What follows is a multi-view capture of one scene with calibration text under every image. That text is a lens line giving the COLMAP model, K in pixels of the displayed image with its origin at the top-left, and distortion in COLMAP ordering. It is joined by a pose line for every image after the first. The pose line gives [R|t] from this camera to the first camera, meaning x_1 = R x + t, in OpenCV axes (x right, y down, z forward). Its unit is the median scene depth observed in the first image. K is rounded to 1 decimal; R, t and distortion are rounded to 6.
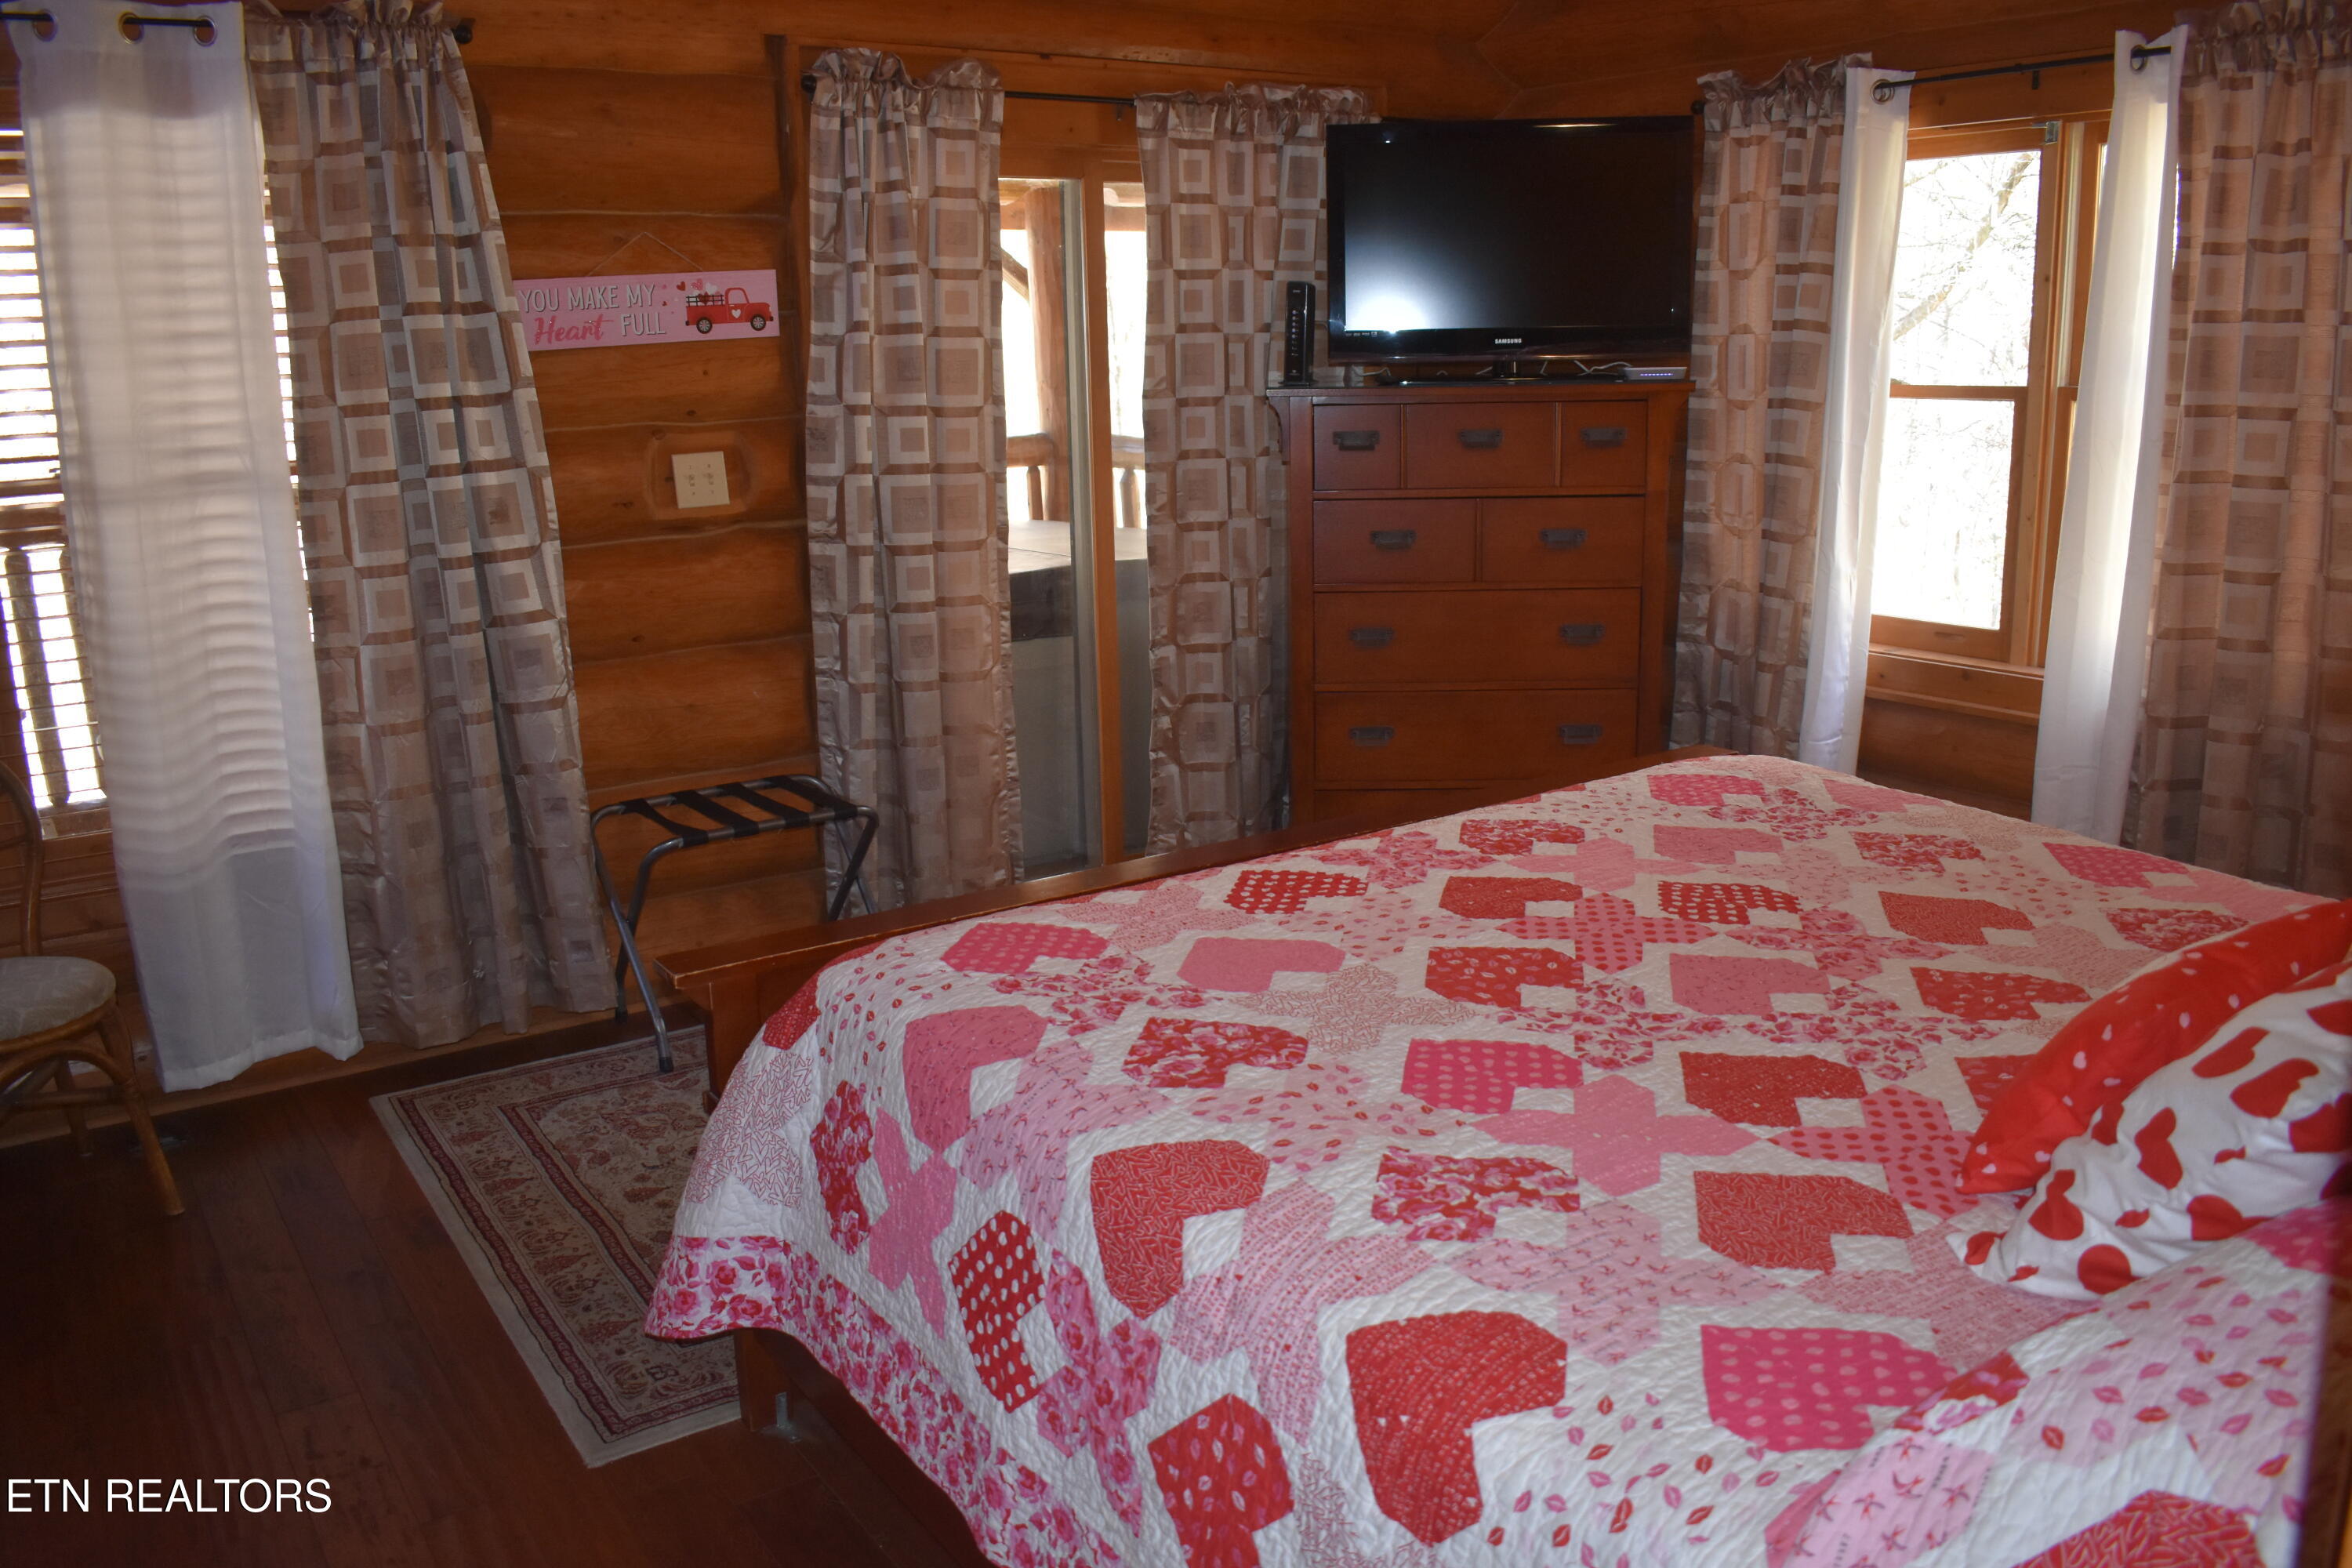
lens RADIAL K [[1851.2, 0, 1174.5], [0, 1851.2, 787.0], [0, 0, 1]] dist [-0.098521, 0.018876]
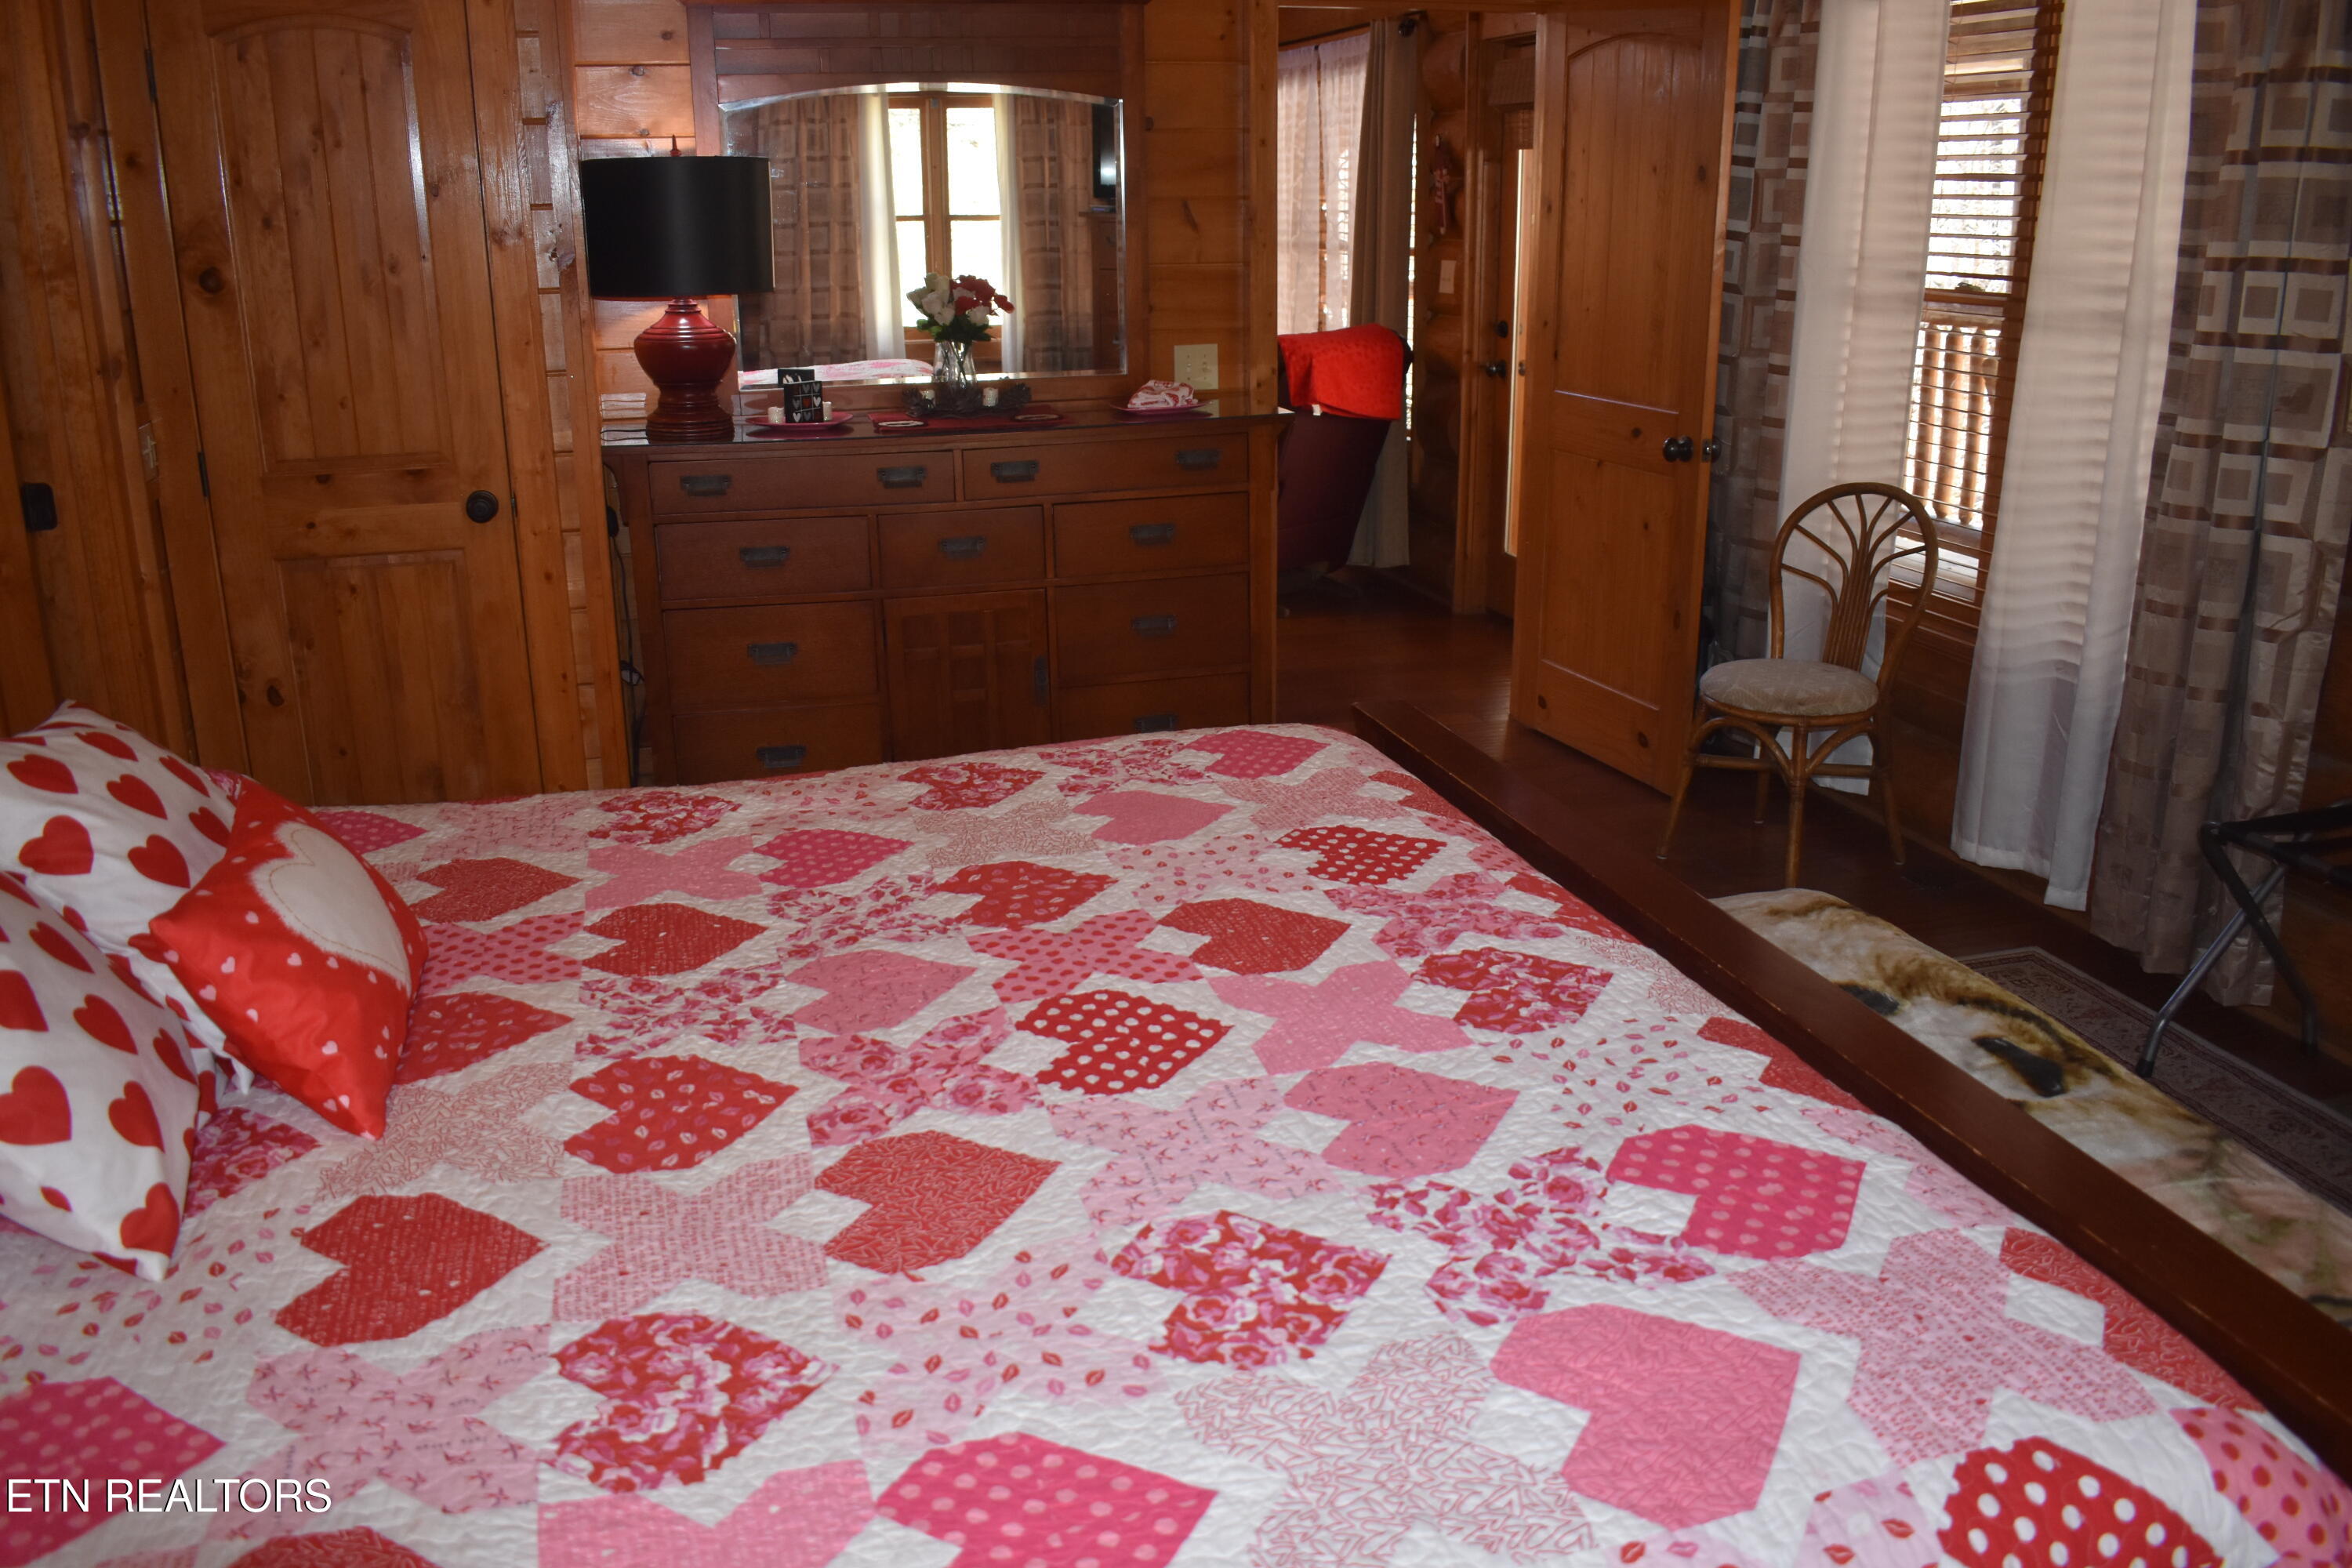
lens RADIAL K [[1851.2, 0, 1175.4], [0, 1851.2, 782.3], [0, 0, 1]] dist [-0.098521, 0.018876]
pose [[-0.319367, 0.308553, -0.895991, 0.865518], [-0.210695, 0.898719, 0.384592, -0.292327], [0.923912, 0.311607, -0.222010, 1.113164]]
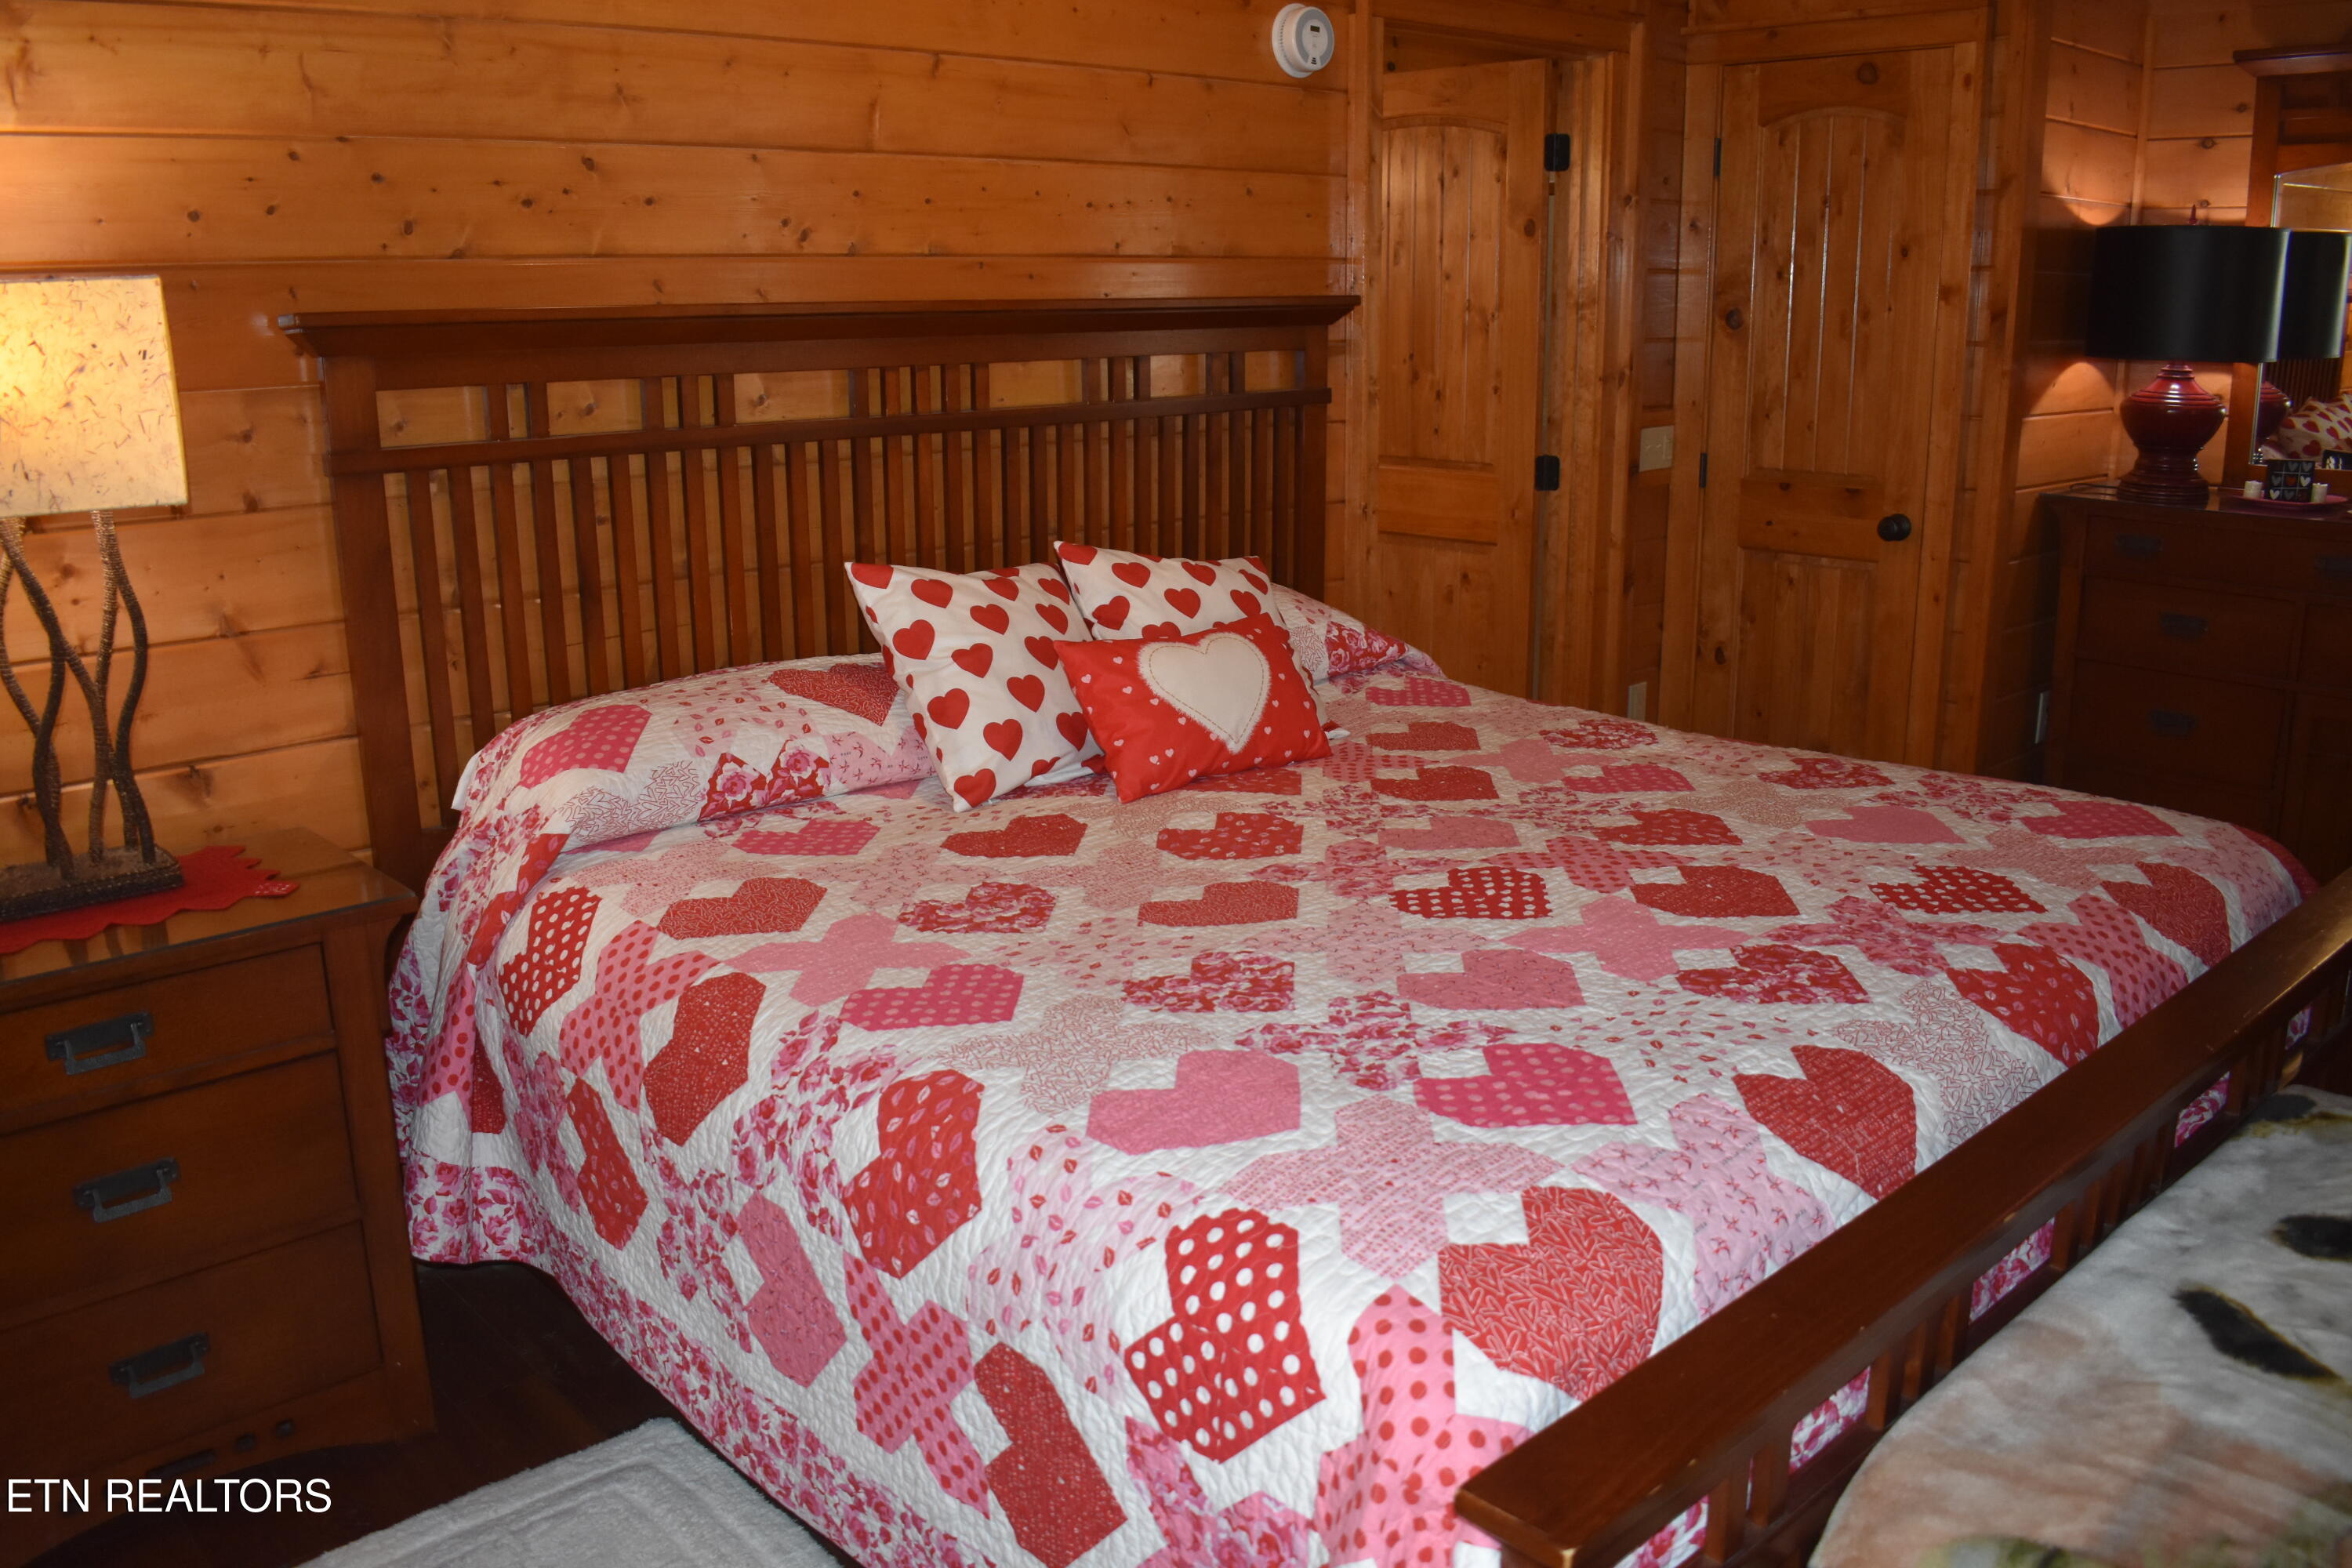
lens RADIAL K [[1851.2, 0, 1180.1], [0, 1851.2, 781.6], [0, 0, 1]] dist [-0.098521, 0.018876]
pose [[-0.988686, 0.068343, -0.133527, 0.540783], [-0.003338, 0.879930, 0.475091, -0.399649], [0.149963, 0.470161, -0.869747, 1.681975]]
